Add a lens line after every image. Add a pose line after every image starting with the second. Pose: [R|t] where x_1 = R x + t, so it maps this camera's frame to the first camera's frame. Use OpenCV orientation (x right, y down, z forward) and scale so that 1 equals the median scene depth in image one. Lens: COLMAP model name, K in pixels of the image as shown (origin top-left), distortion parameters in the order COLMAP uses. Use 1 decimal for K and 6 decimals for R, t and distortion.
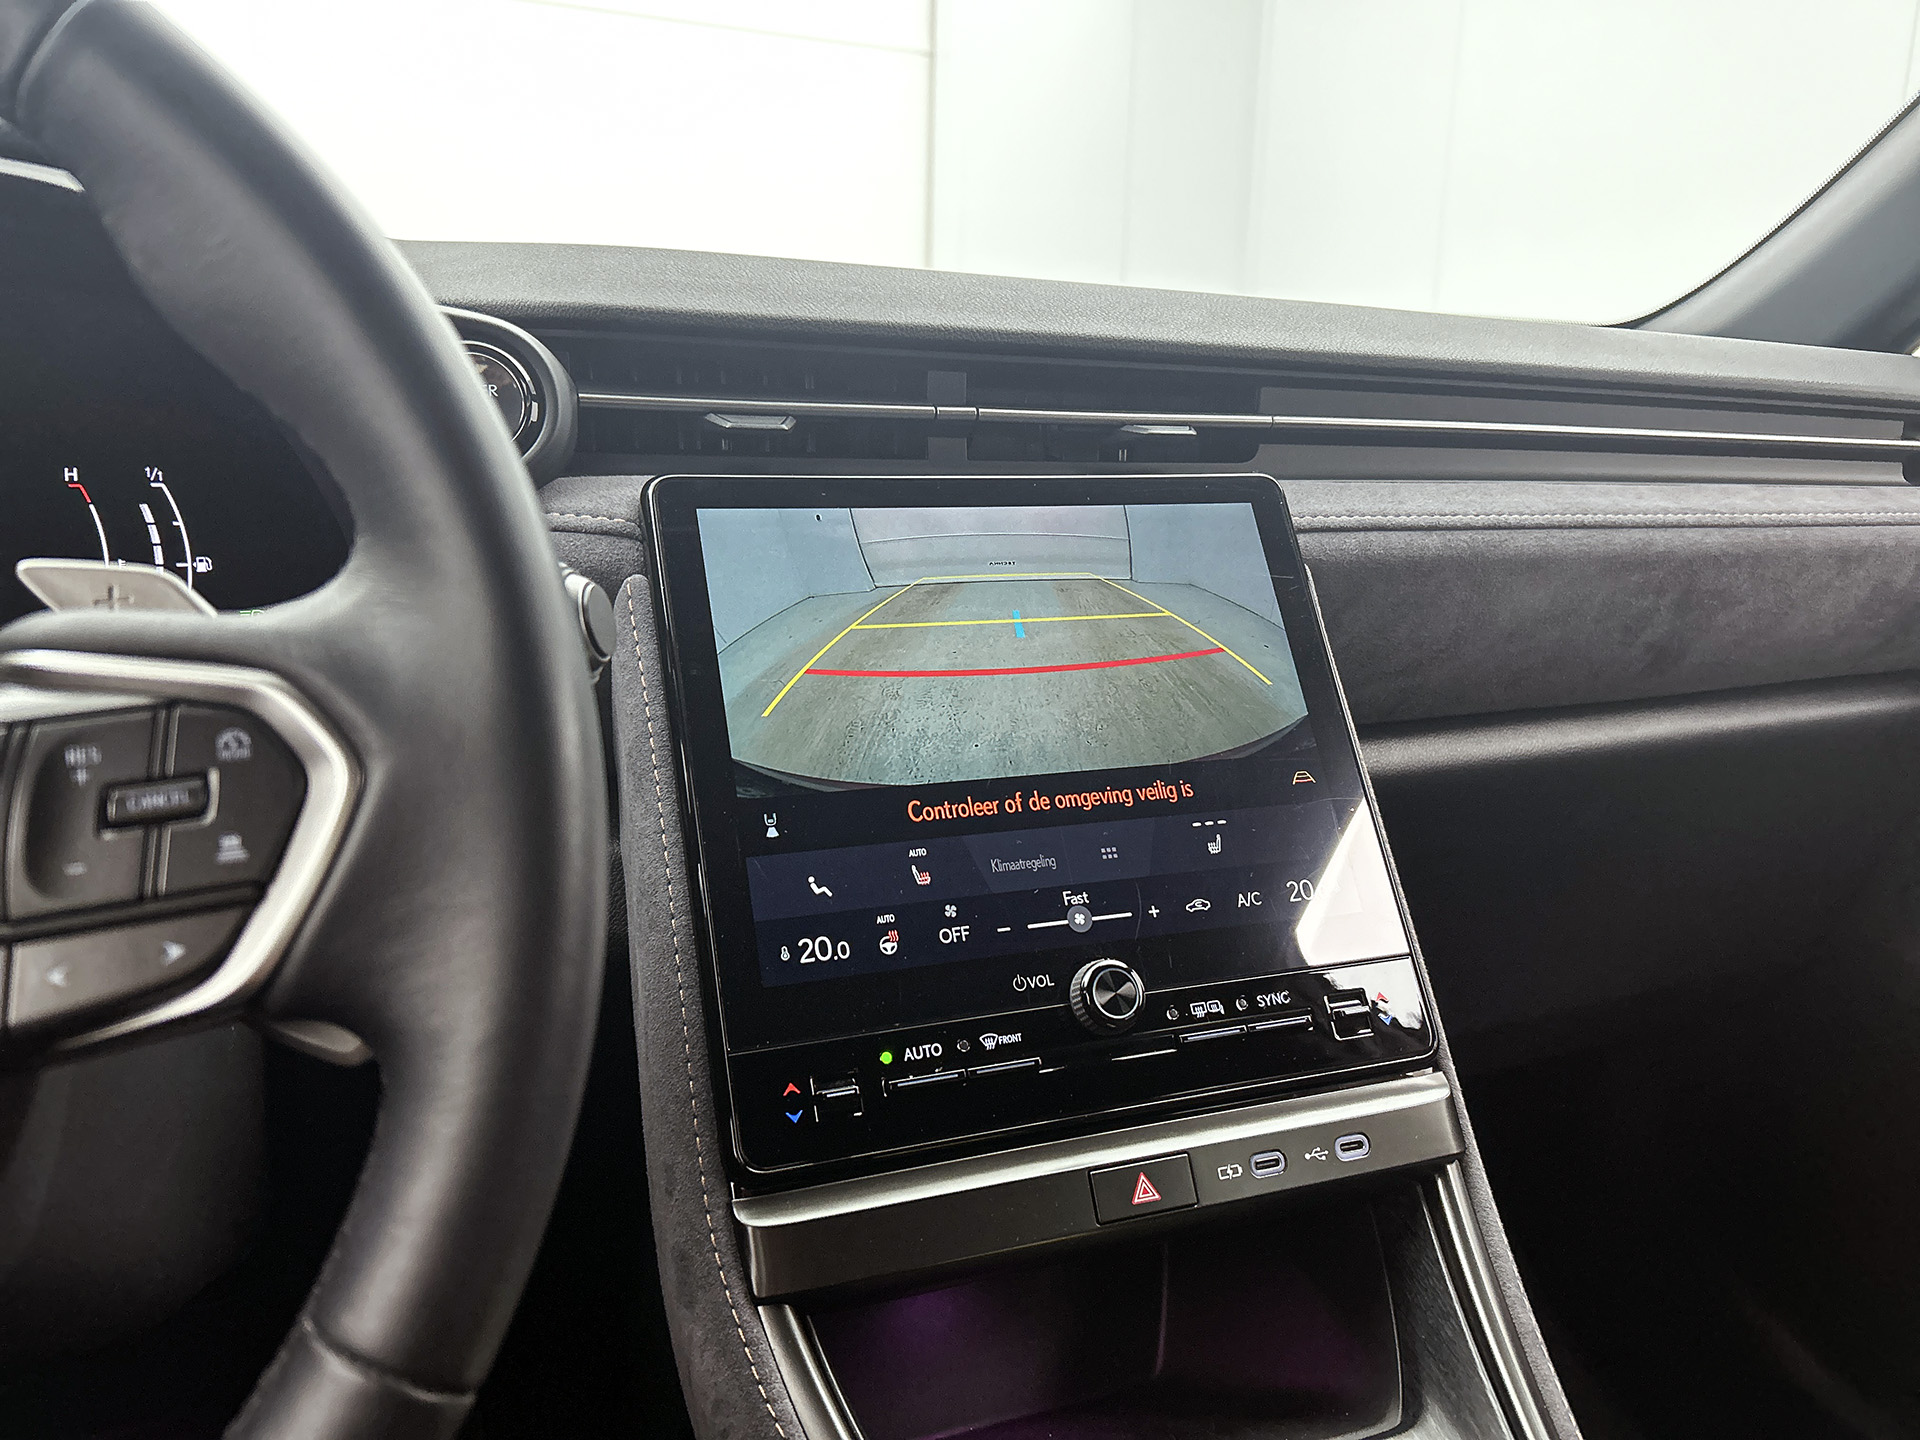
lens RADIAL K [[1452.5, 0, 966.4], [0, 1452.5, 703.5], [0, 0, 1]] dist [0.043180, -0.061573]
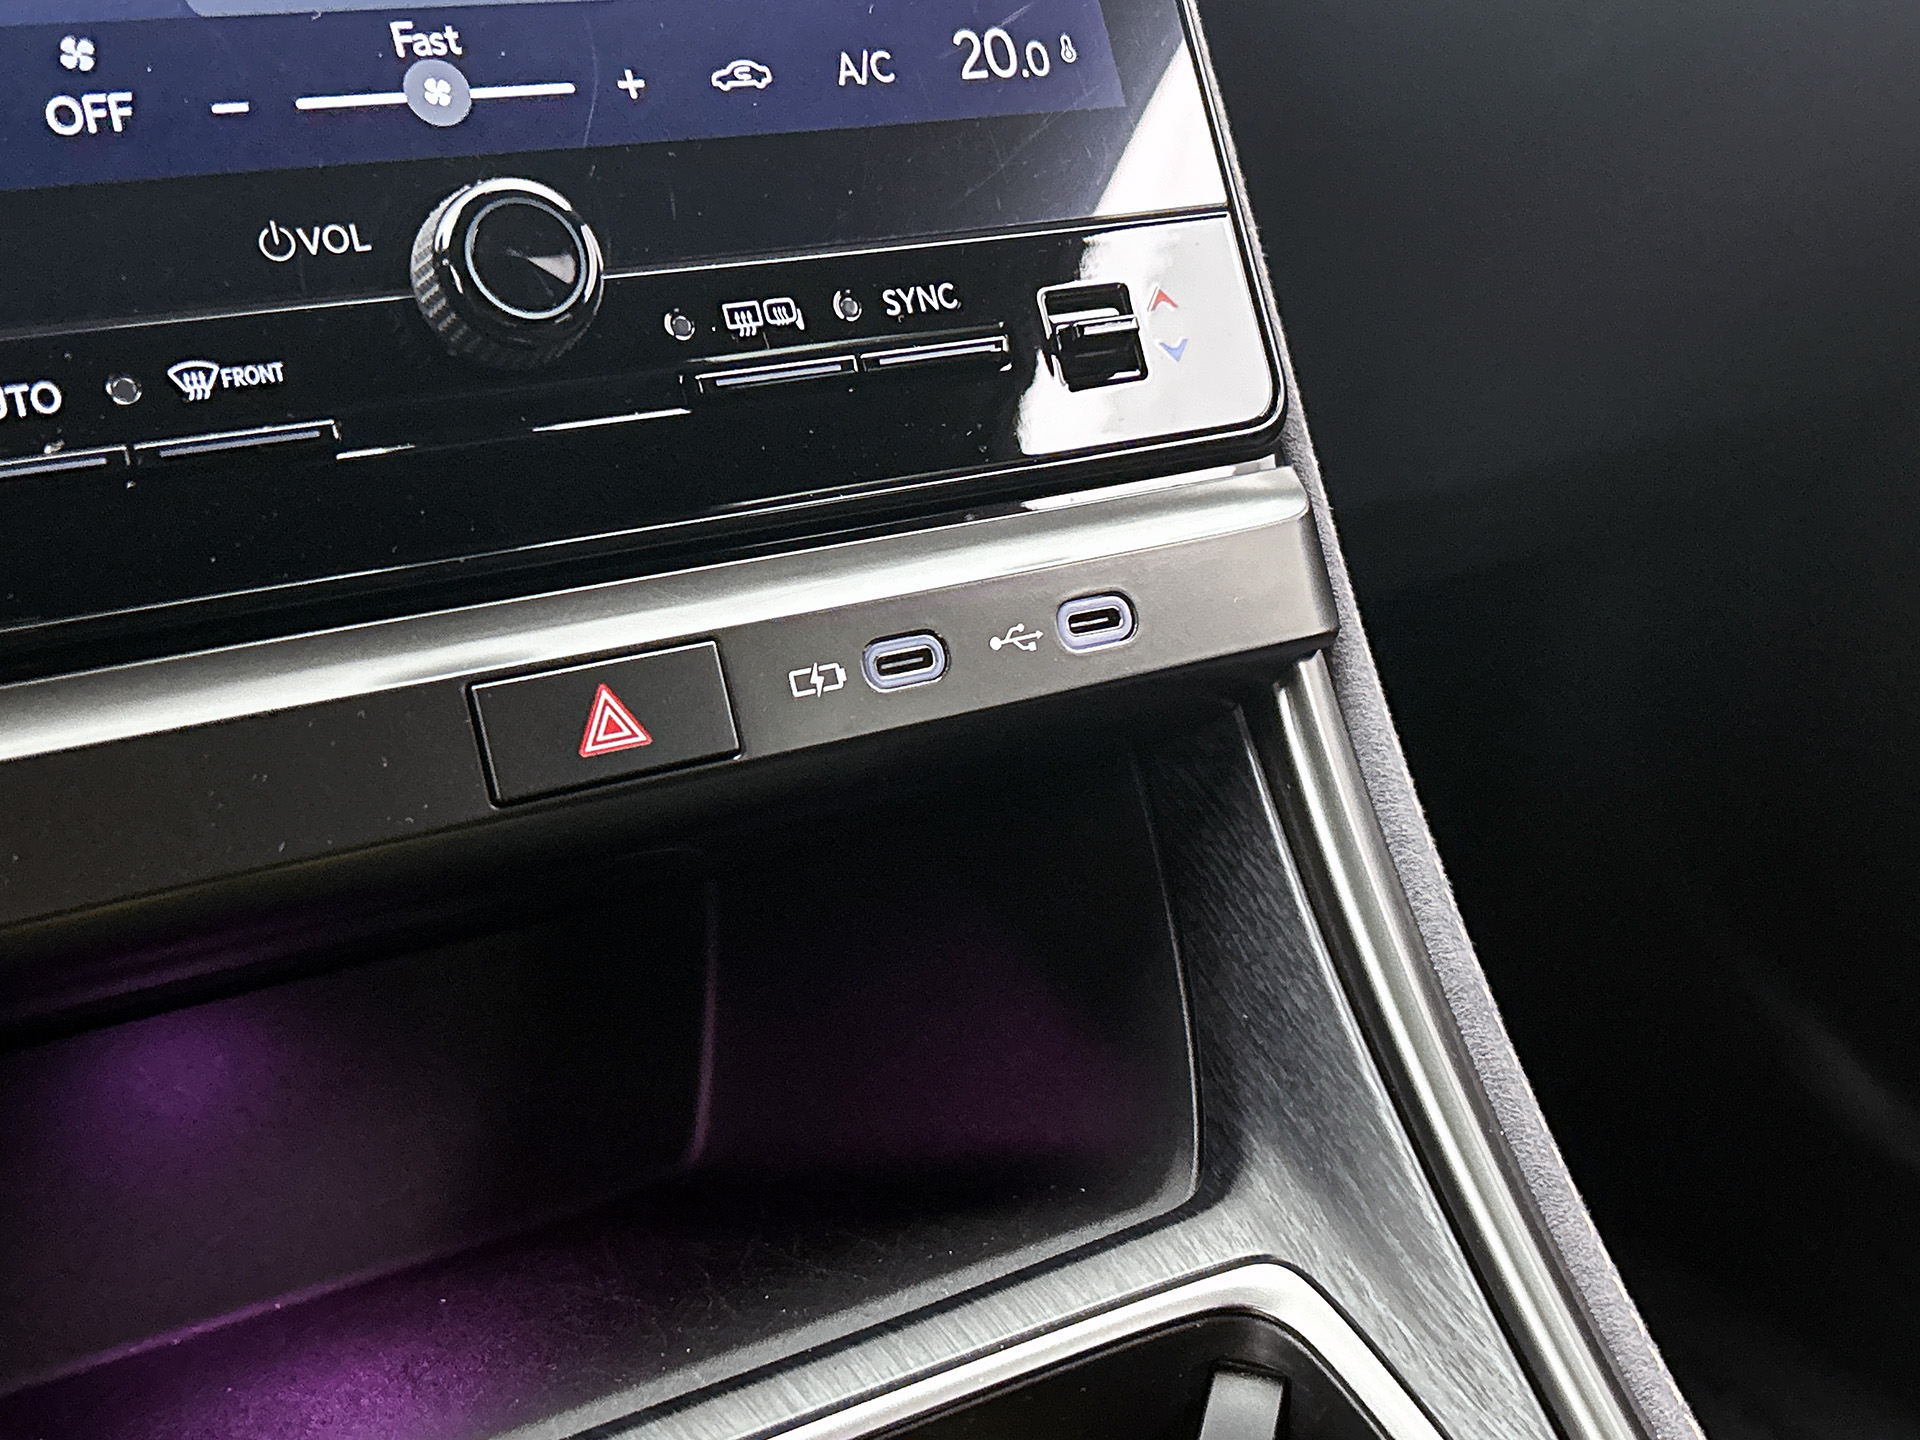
lens RADIAL K [[2497.3, 0, 933.4], [0, 2497.3, 684.0], [0, 0, 1]] dist [0.128410, 0.000000]
pose [[0.982640, -0.048730, 0.179008, 0.080906], [0.008374, 0.975553, 0.219604, 0.157578], [-0.185333, -0.214292, 0.959026, 0.285290]]
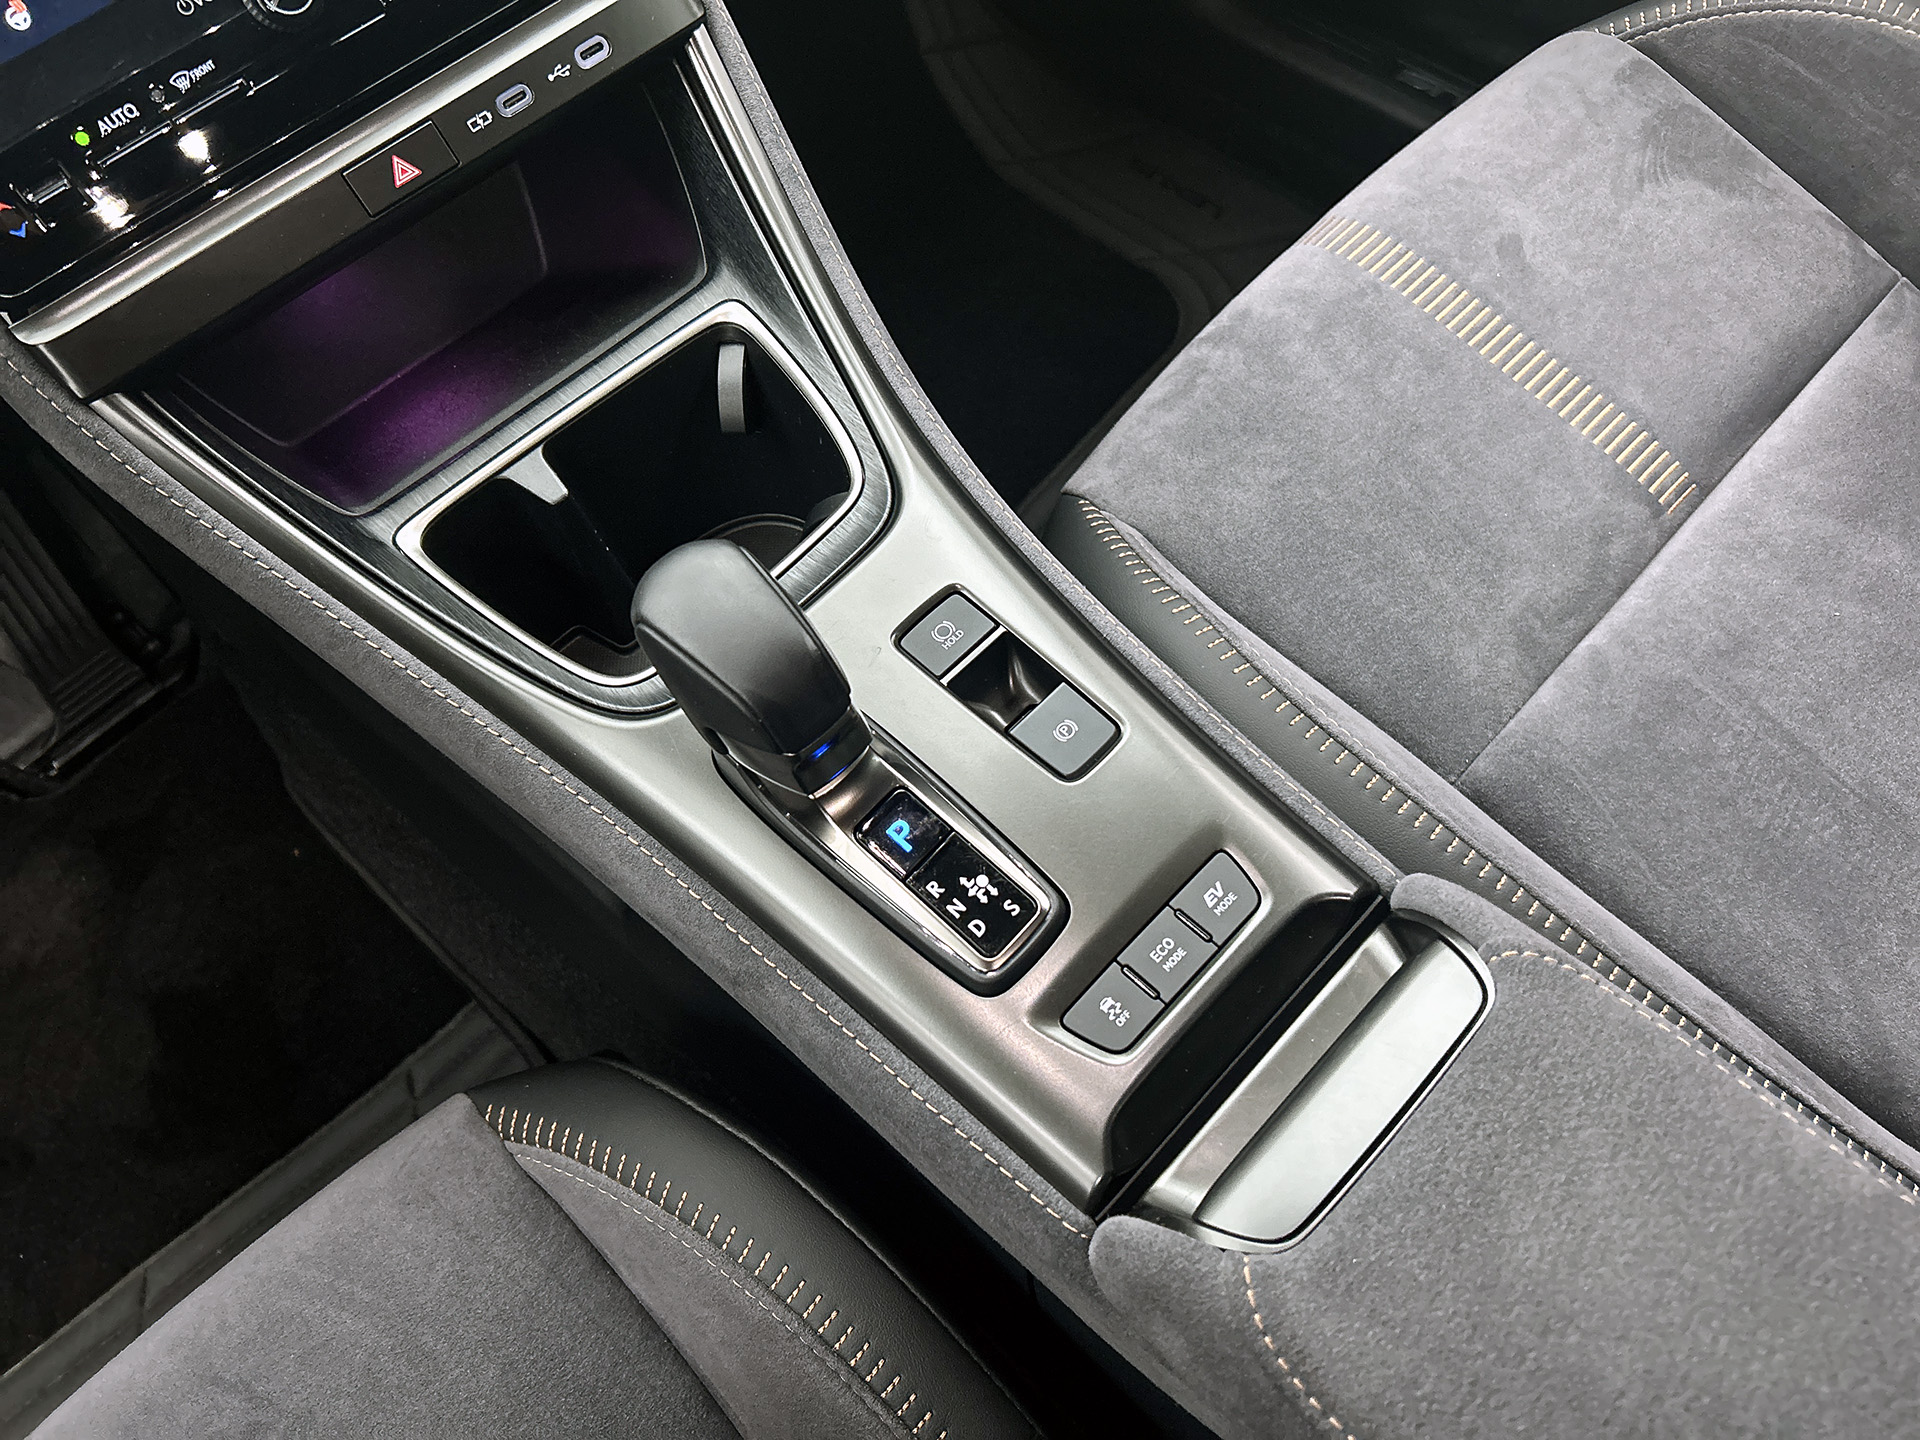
lens RADIAL K [[1452.5, 0, 957.1], [0, 1452.5, 704.7], [0, 0, 1]] dist [0.043180, -0.061573]
pose [[0.927888, -0.363276, 0.083991, 0.251103], [0.185979, 0.646168, 0.740188, -0.118738], [-0.323165, -0.671191, 0.667134, -0.089872]]
